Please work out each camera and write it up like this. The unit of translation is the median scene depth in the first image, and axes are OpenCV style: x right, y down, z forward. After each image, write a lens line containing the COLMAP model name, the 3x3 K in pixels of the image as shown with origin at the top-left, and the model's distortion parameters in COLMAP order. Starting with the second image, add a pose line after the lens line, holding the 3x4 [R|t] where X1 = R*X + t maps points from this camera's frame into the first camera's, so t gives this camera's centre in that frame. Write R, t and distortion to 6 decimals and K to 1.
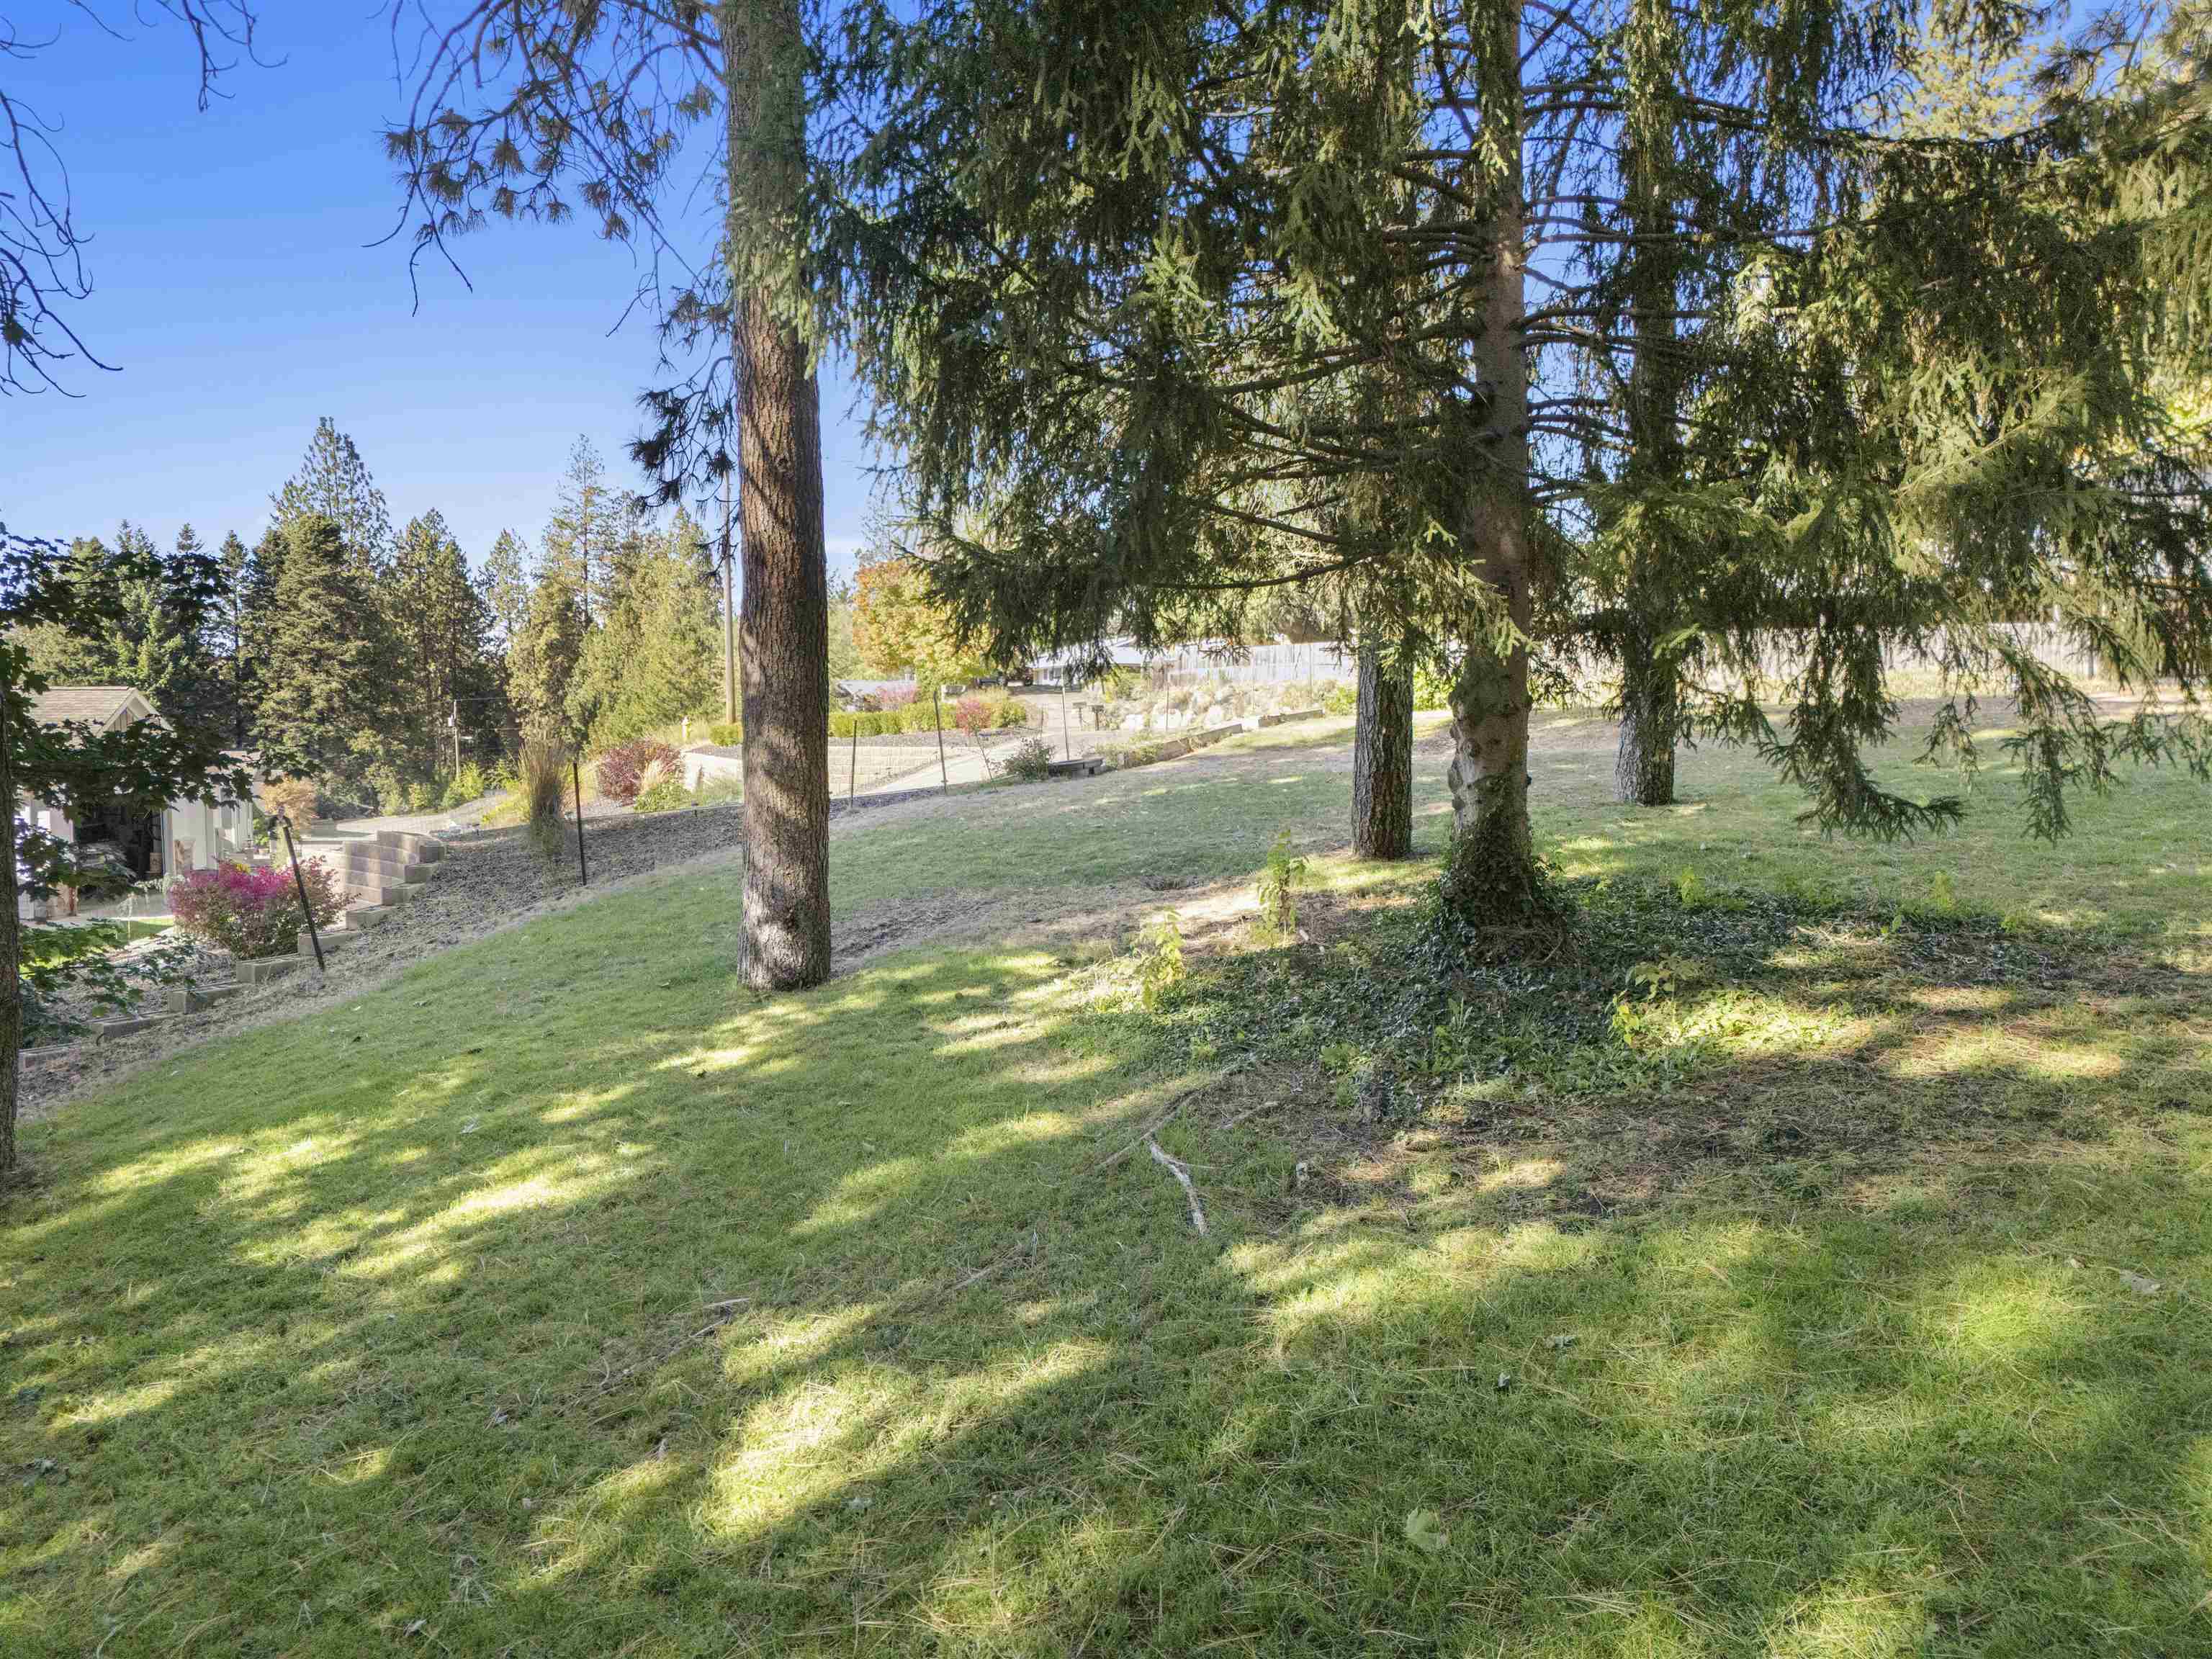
lens RADIAL K [[1547.7, 0, 1106.0], [0, 1547.7, 829.5], [0, 0, 1]] dist [-0.001469, -0.000770]
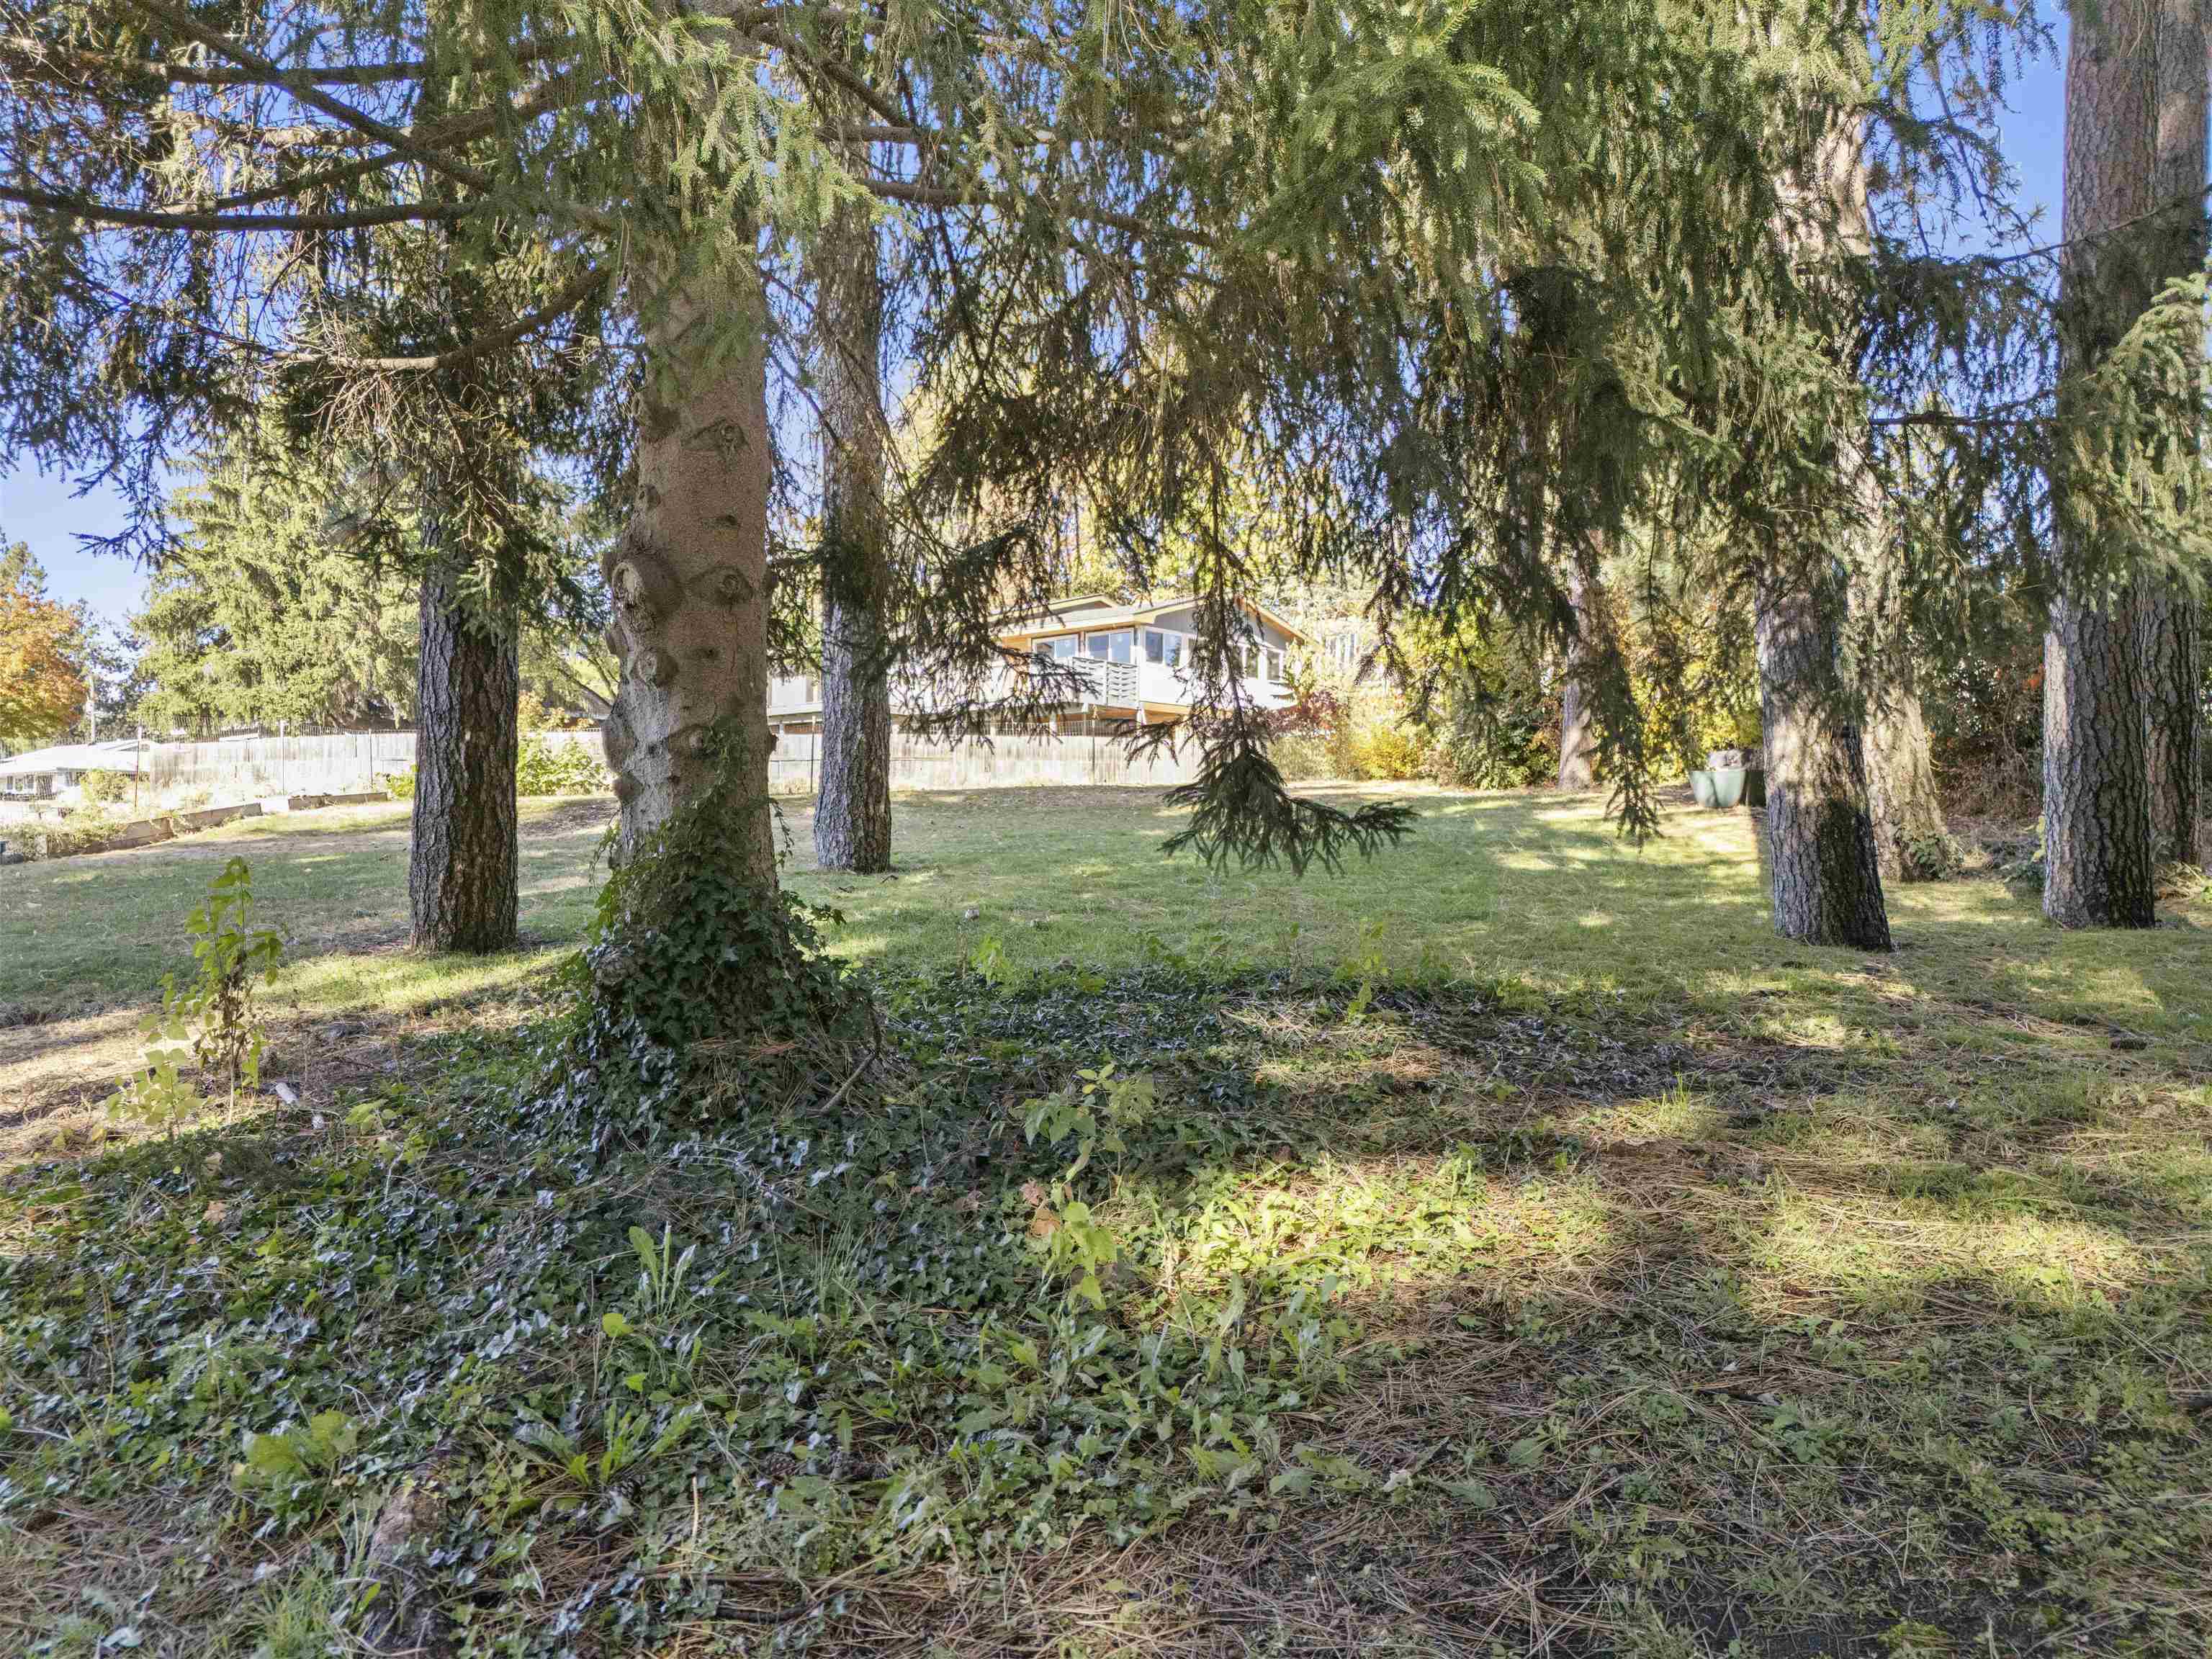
lens RADIAL K [[1564.8, 0, 1059.5], [0, 1564.8, 831.1], [0, 0, 1]] dist [0.110967, -0.145529]
pose [[0.863864, 0.010357, 0.503618, 0.097017], [0.034166, 0.996281, -0.079095, 0.038873], [-0.502564, 0.085534, 0.860298, 0.511393]]
